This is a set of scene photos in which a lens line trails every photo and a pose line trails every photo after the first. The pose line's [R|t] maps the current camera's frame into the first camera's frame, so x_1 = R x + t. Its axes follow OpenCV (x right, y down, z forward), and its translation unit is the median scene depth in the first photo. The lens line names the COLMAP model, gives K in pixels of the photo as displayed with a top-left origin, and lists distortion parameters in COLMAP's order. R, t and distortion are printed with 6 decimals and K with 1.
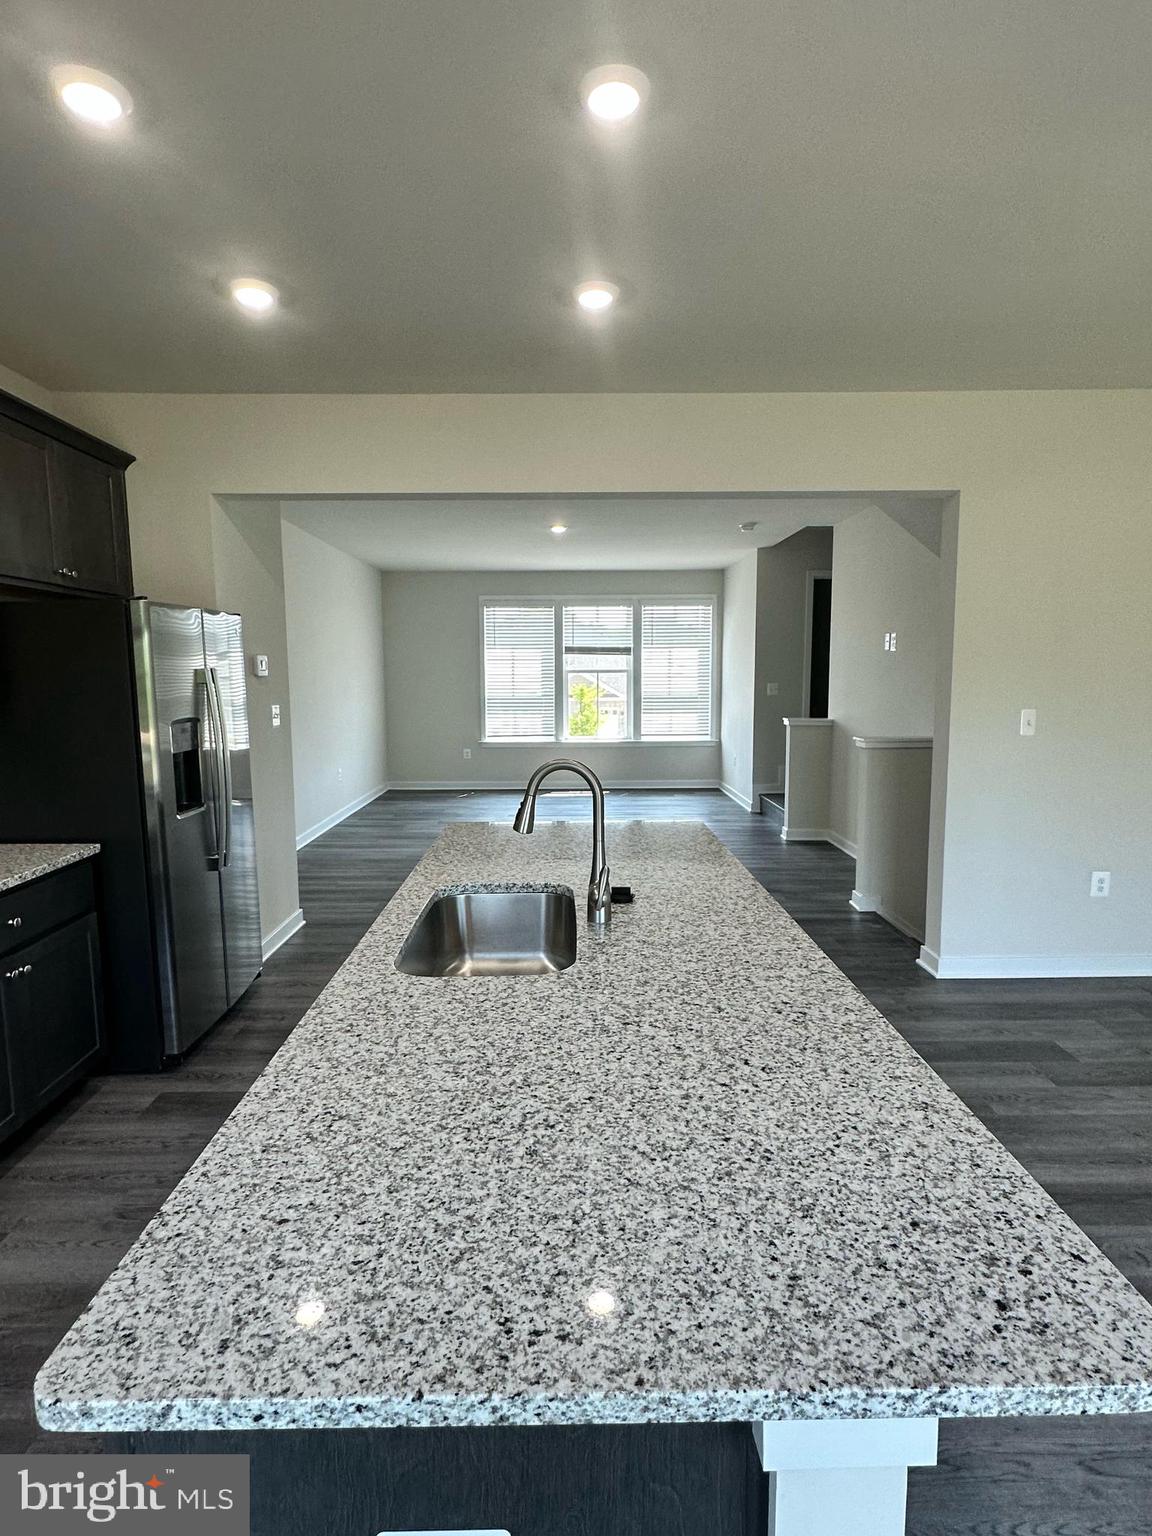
lens RADIAL K [[790.1, 0, 574.0], [0, 790.1, 770.0], [0, 0, 1]] dist [-0.000356, 0.000283]
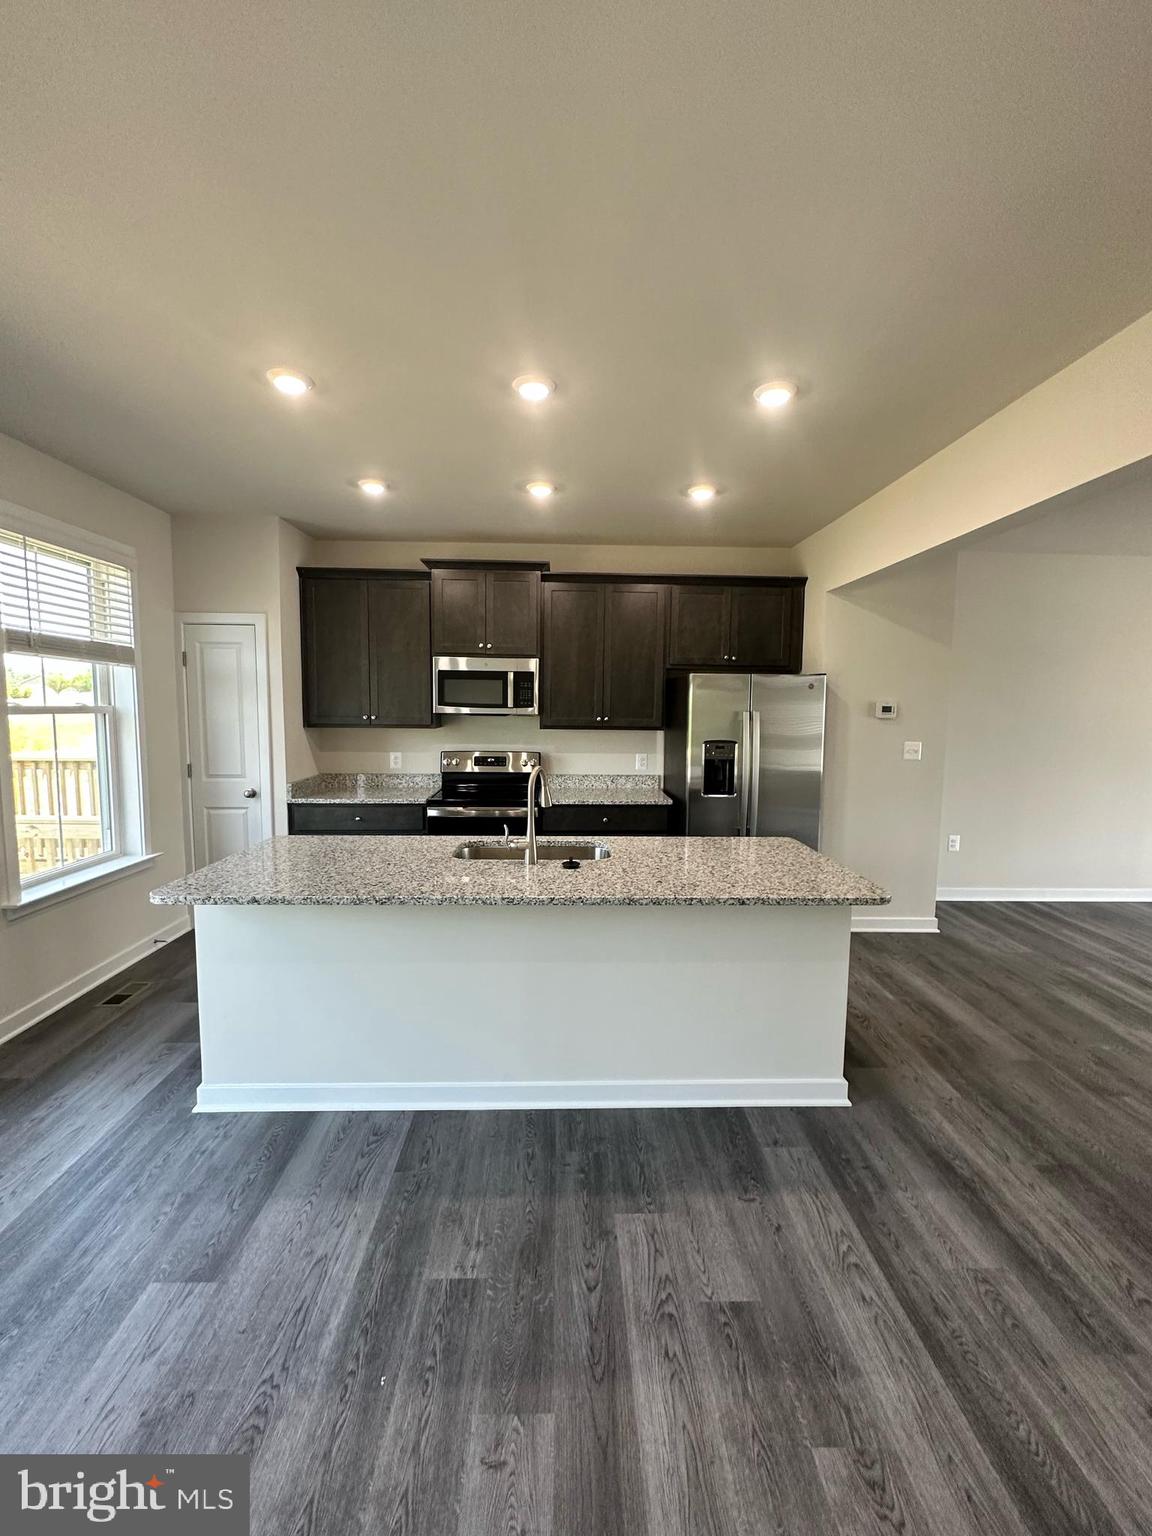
lens RADIAL K [[627.0, 0, 585.4], [0, 627.0, 773.6], [0, 0, 1]] dist [-0.004059, 0.000971]
pose [[0.018154, 0.112590, -0.993476, 1.746603], [-0.138171, 0.984388, 0.109035, -0.207455], [0.990242, 0.135290, 0.033427, 1.358003]]
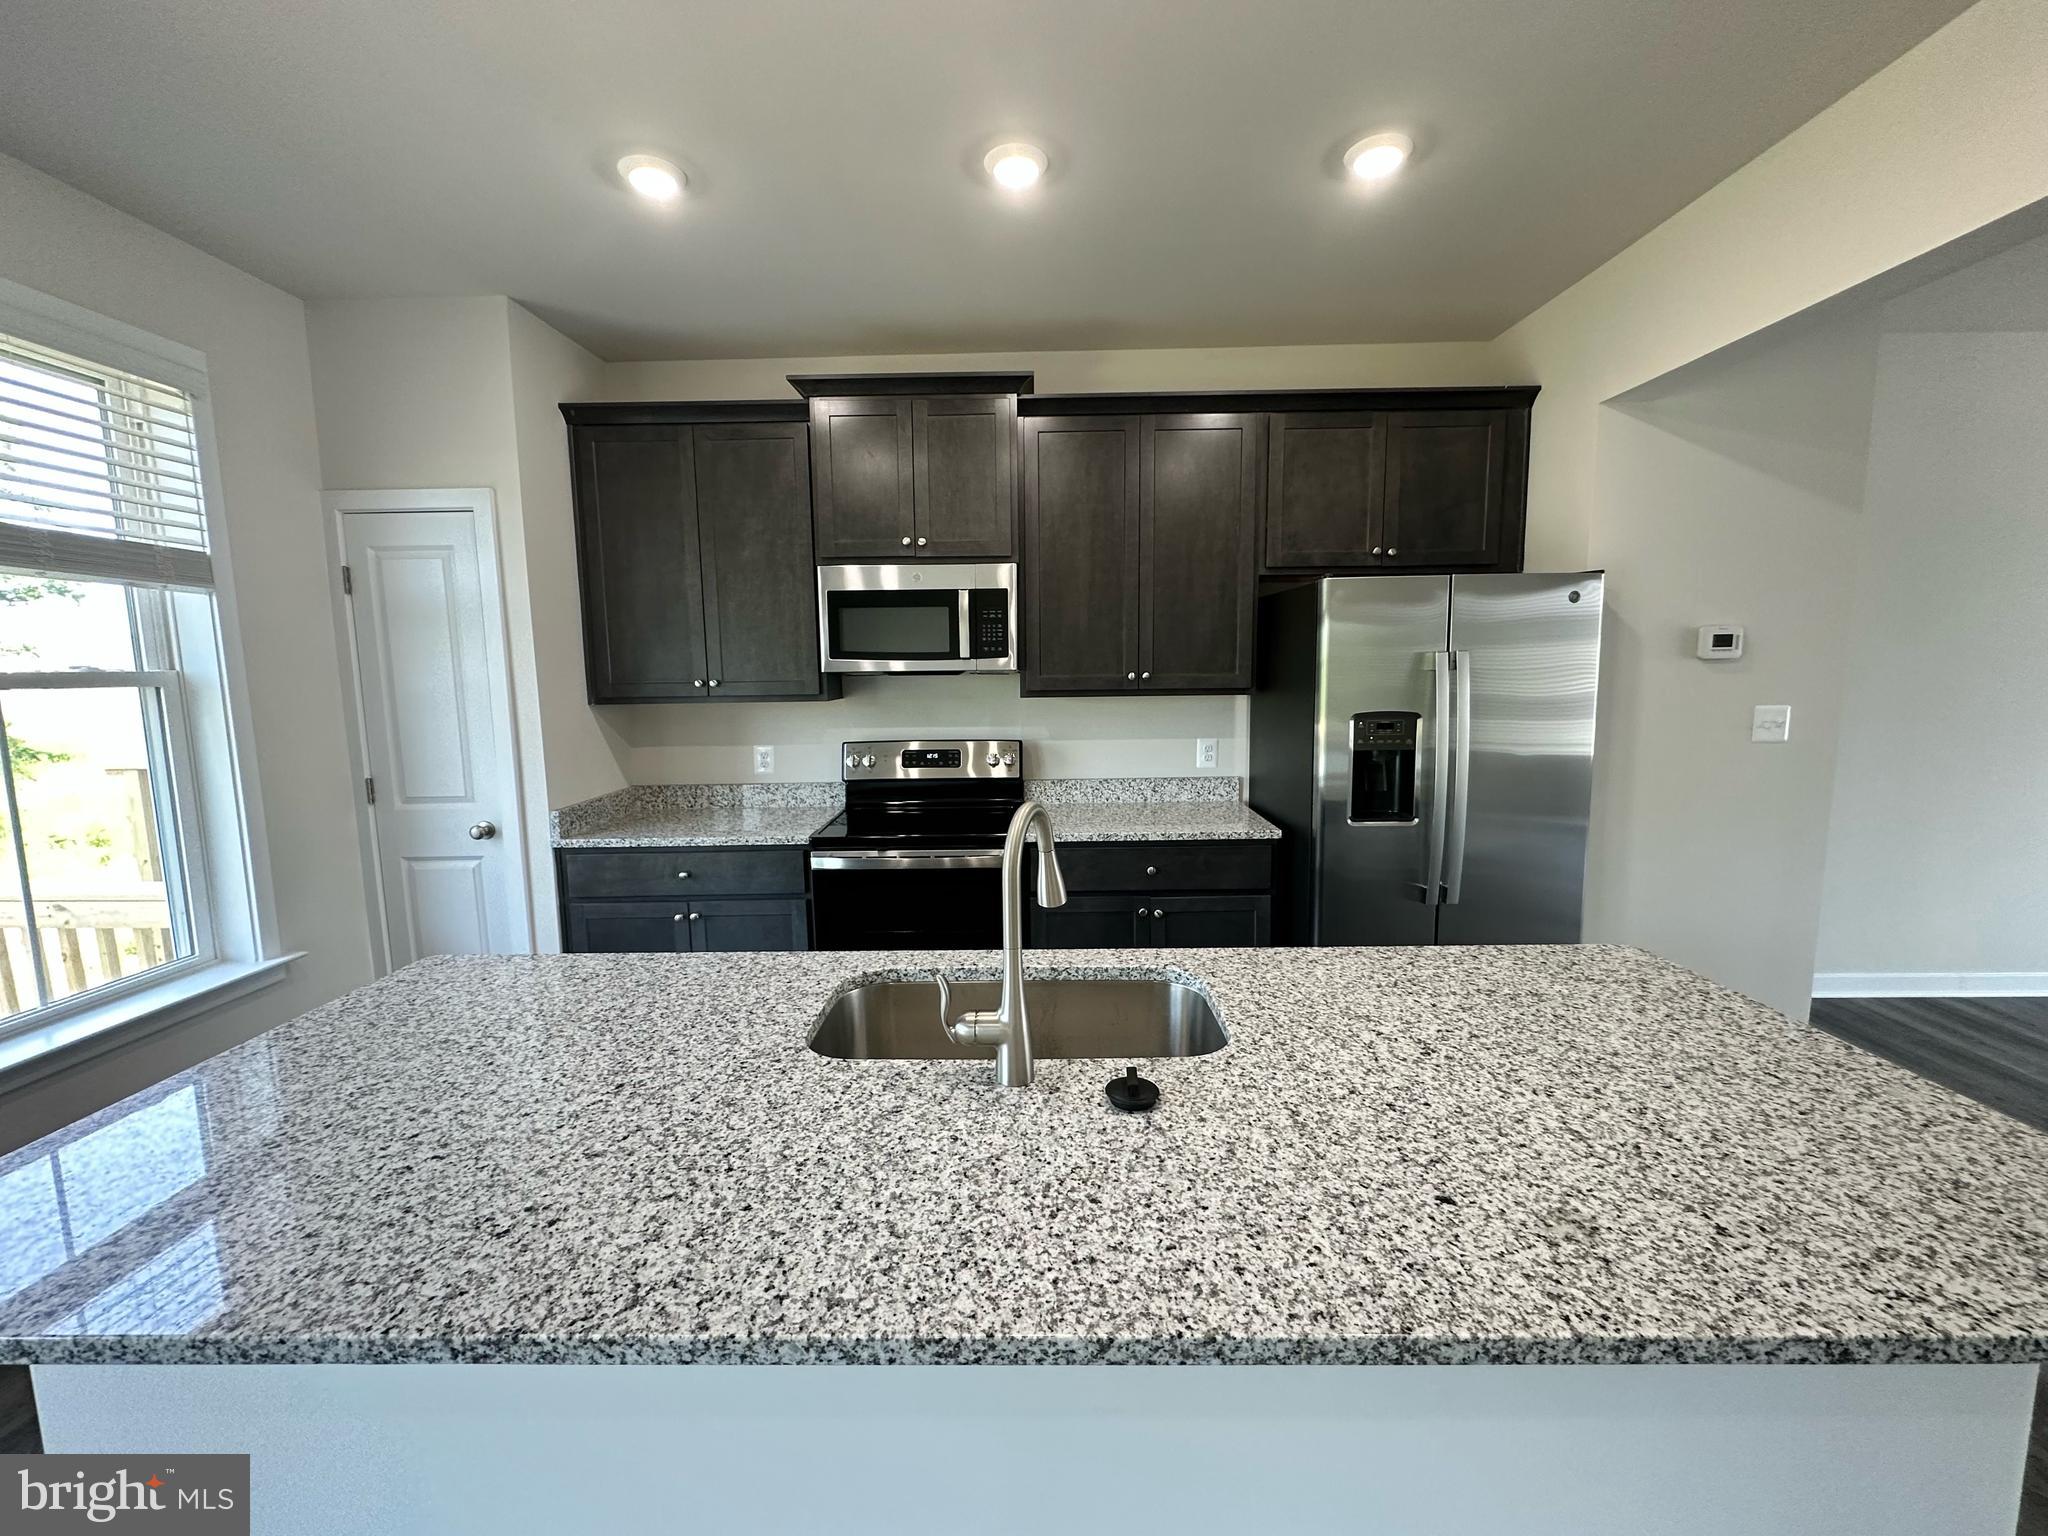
lens RADIAL K [[836.0, 0, 1035.0], [0, 836.0, 774.7], [0, 0, 1]] dist [-0.004059, 0.000971]
pose [[-0.029049, 0.135581, -0.990340, 0.812676], [-0.112994, 0.983963, 0.138022, -0.160946], [0.993171, 0.115912, -0.013263, 1.295448]]
